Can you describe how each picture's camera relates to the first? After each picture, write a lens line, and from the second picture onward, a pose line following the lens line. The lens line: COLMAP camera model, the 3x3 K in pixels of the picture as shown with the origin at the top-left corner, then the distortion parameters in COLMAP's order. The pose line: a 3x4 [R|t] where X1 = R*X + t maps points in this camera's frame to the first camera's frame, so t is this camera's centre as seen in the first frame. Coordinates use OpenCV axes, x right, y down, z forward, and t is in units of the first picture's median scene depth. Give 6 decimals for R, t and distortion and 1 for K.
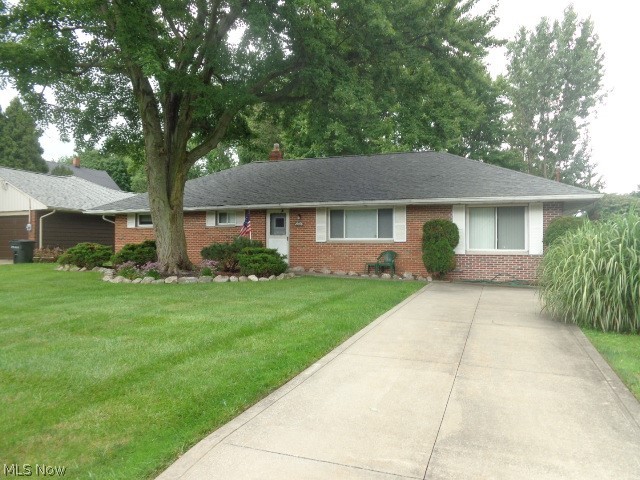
lens RADIAL K [[488.5, 0, 324.2], [0, 488.5, 238.8], [0, 0, 1]] dist [0.014980, -0.005390]
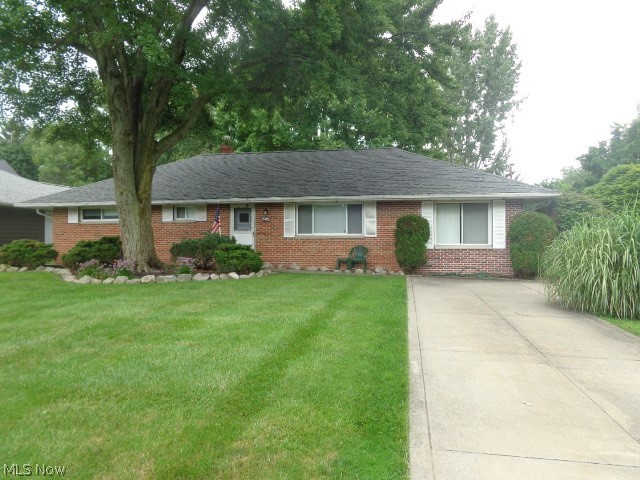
lens RADIAL K [[488.5, 0, 321.1], [0, 488.5, 237.6], [0, 0, 1]] dist [0.014980, -0.005390]
pose [[0.983698, -0.004650, 0.179770, -0.130359], [0.003322, 0.999965, 0.007685, -0.000597], [-0.179799, -0.006963, 0.983679, 0.023043]]
